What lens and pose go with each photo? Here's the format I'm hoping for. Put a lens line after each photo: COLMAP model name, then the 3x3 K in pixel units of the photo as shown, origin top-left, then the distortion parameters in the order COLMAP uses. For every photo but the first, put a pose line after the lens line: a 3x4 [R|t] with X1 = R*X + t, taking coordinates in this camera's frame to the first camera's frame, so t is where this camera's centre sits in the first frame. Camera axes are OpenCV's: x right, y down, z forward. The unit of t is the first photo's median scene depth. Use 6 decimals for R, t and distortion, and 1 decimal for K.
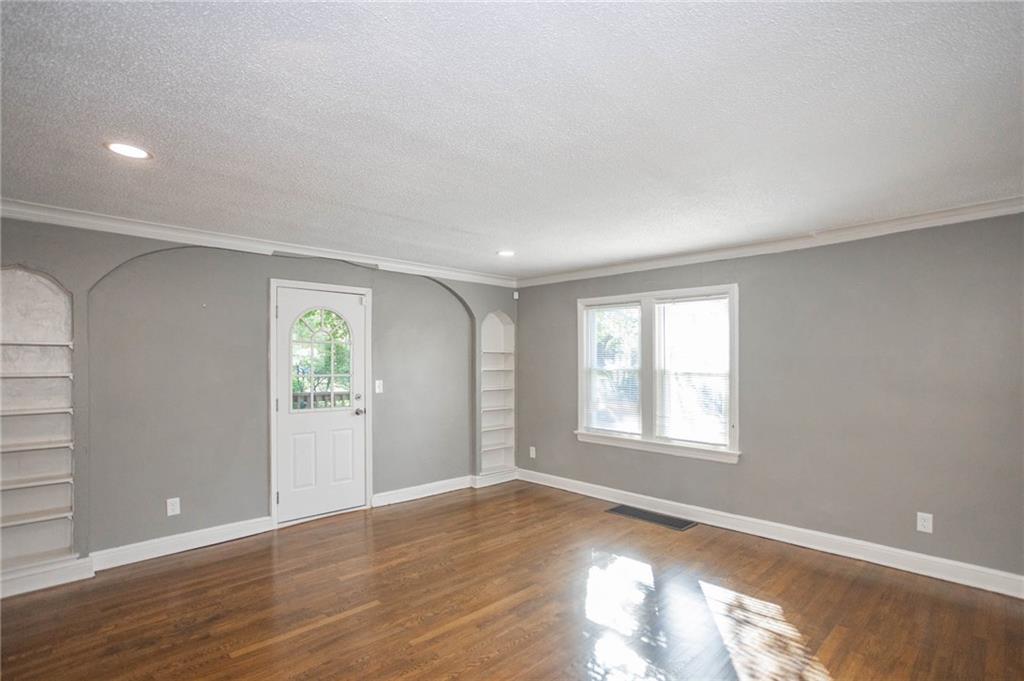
lens RADIAL K [[512.0, 0, 514.3], [0, 512.0, 363.5], [0, 0, 1]] dist [-0.010779, 0.001209]
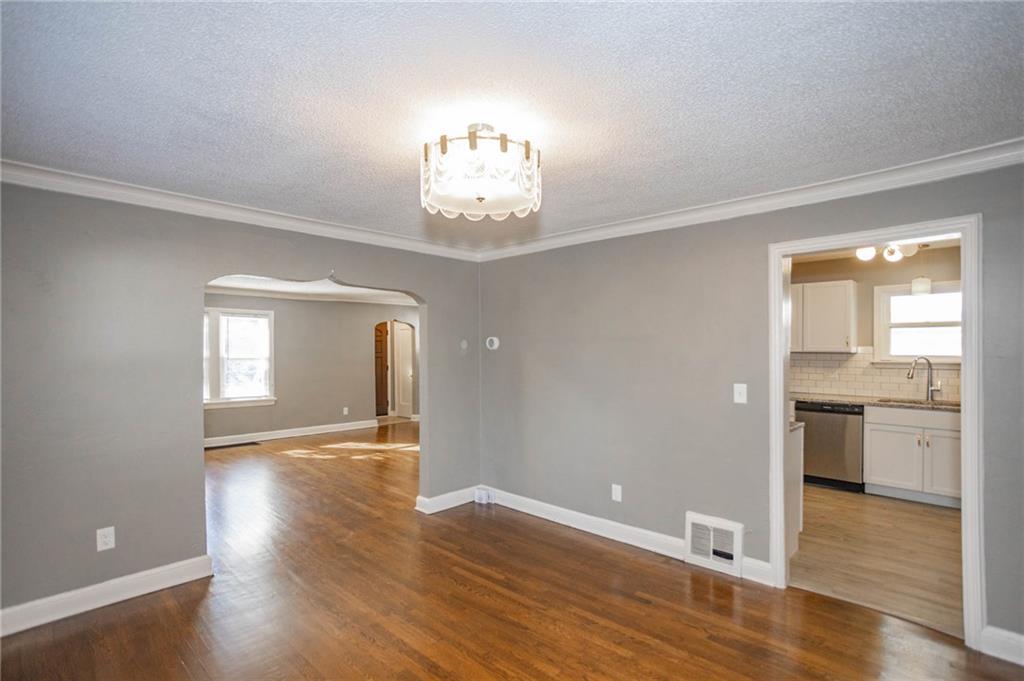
lens RADIAL K [[504.6, 0, 514.4], [0, 504.6, 344.5], [0, 0, 1]] dist [-0.051919, 0.031834]
pose [[-0.024759, 0.010646, 0.999637, -1.327967], [0.005797, 0.999928, -0.010506, -0.004139], [-0.999677, 0.005535, -0.024819, 0.123489]]
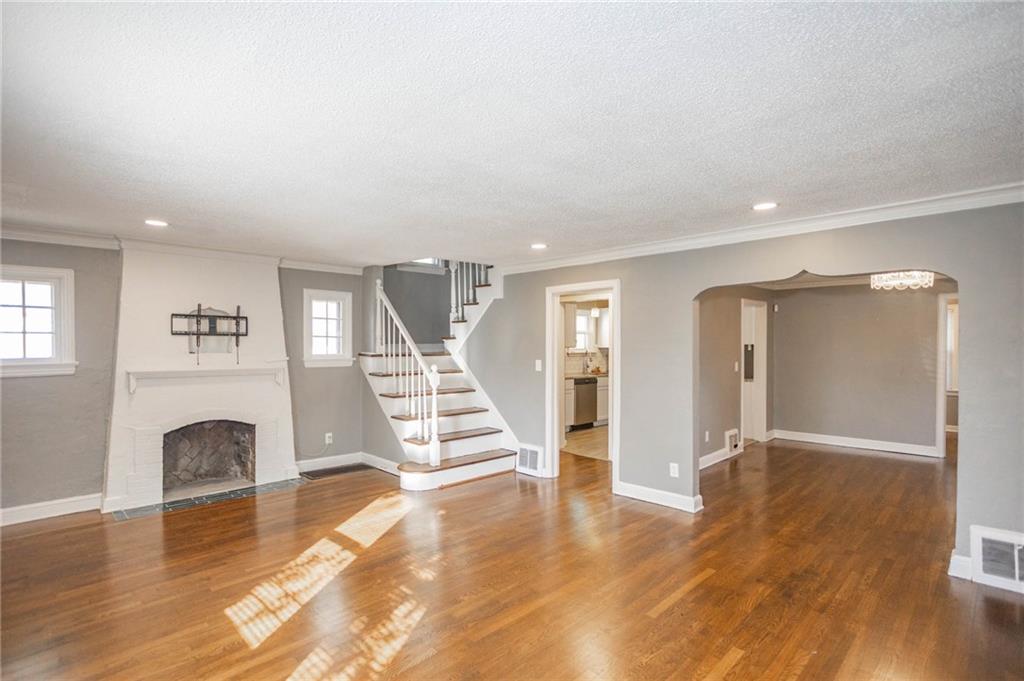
lens RADIAL K [[497.6, 0, 514.2], [0, 497.6, 347.8], [0, 0, 1]] dist [-0.050375, 0.030567]
pose [[-0.999835, 0.003244, -0.017858, -0.004080], [0.003053, 0.999938, 0.010713, -0.013944], [0.017892, 0.010657, -0.999783, 1.193288]]
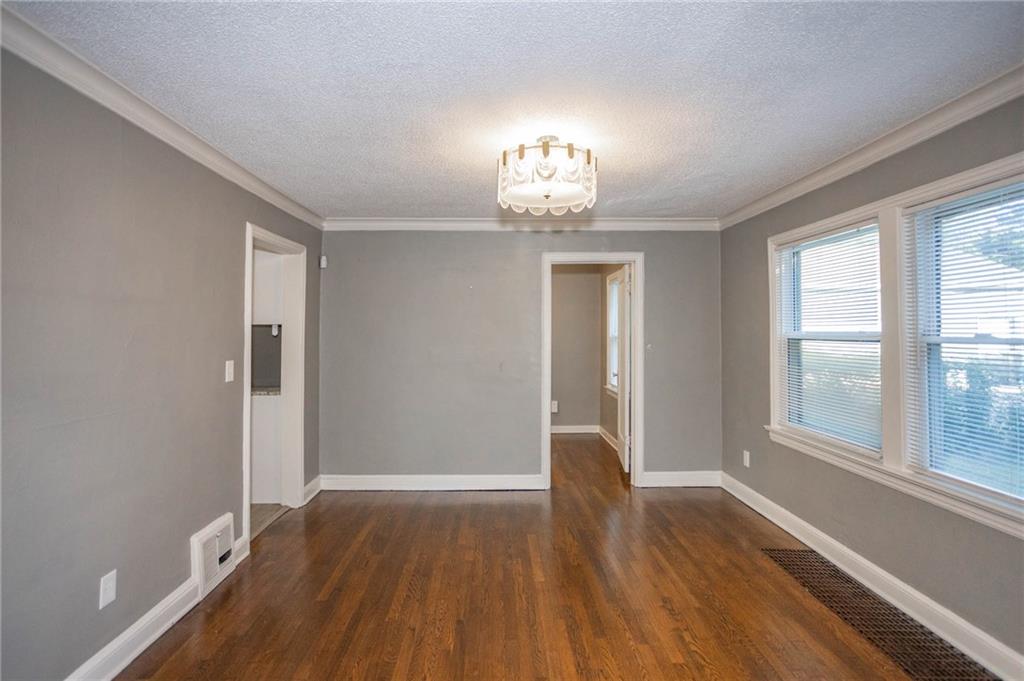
lens RADIAL K [[509.2, 0, 505.5], [0, 509.2, 318.2], [0, 0, 1]] dist [-0.052759, 0.032338]
pose [[-0.684277, -0.017902, -0.729002, -0.439140], [-0.000690, 0.999714, -0.023901, 0.004990], [0.729222, -0.015852, -0.684094, 0.485418]]
